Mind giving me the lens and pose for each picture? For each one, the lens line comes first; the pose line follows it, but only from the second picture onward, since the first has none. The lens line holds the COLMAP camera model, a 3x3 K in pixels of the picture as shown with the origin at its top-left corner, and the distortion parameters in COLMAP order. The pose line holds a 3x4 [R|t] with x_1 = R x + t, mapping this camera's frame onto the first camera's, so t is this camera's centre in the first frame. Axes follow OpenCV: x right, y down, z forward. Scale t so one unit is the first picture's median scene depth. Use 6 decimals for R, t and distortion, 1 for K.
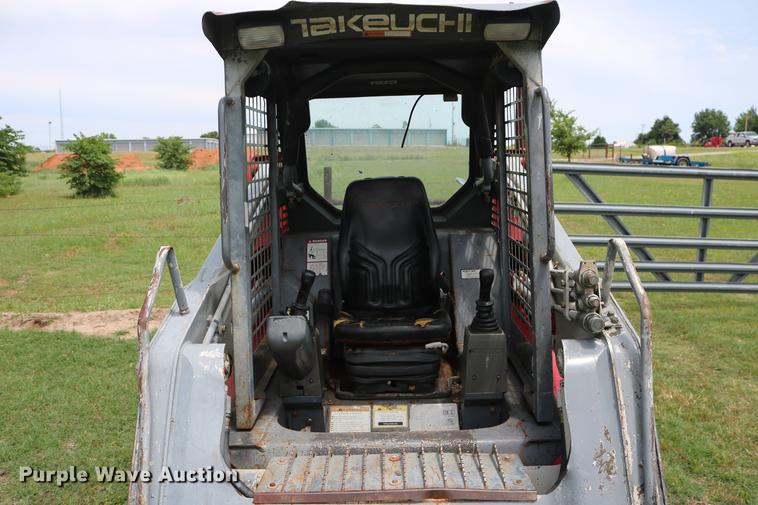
lens RADIAL K [[628.4, 0, 379.0], [0, 628.4, 252.5], [0, 0, 1]] dist [-0.163215, 0.150601]
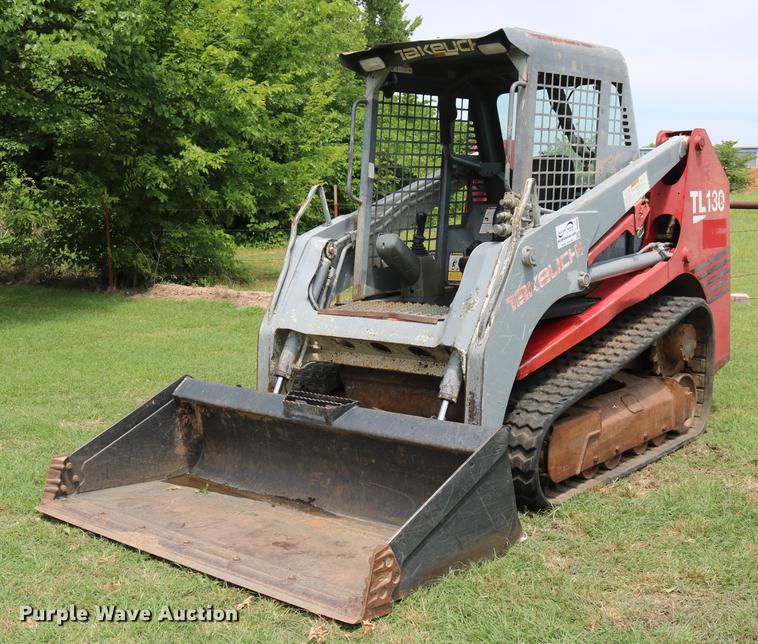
lens RADIAL K [[994.9, 0, 379.0], [0, 994.9, 322.0], [0, 0, 1]] dist [-0.123629, 0.057266]
pose [[0.774309, 0.084910, -0.627085, 1.188624], [-0.088429, 0.995752, 0.025639, 0.215174], [0.626599, 0.035600, 0.778529, -0.811622]]
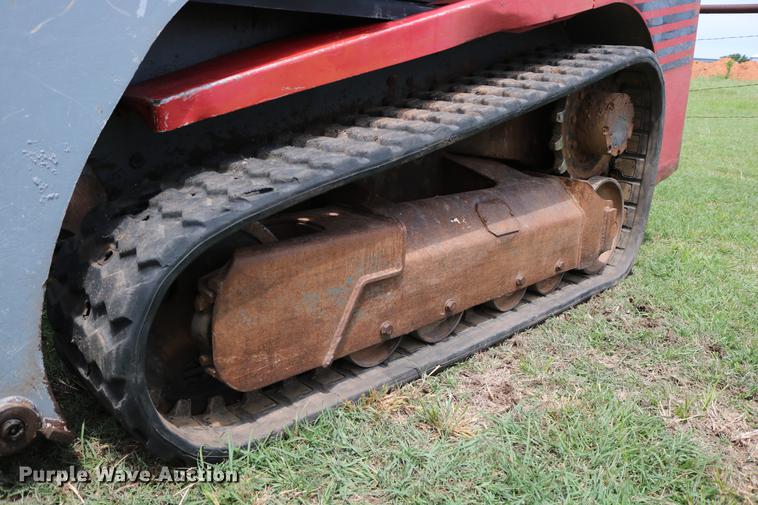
lens RADIAL K [[628.4, 0, 379.0], [0, 628.4, 252.5], [0, 0, 1]] dist [-0.163215, 0.150601]
pose [[0.718940, 0.241200, -0.651880, 0.690560], [-0.156620, 0.969956, 0.186158, 0.318930], [0.677197, -0.031739, 0.735117, 0.516063]]
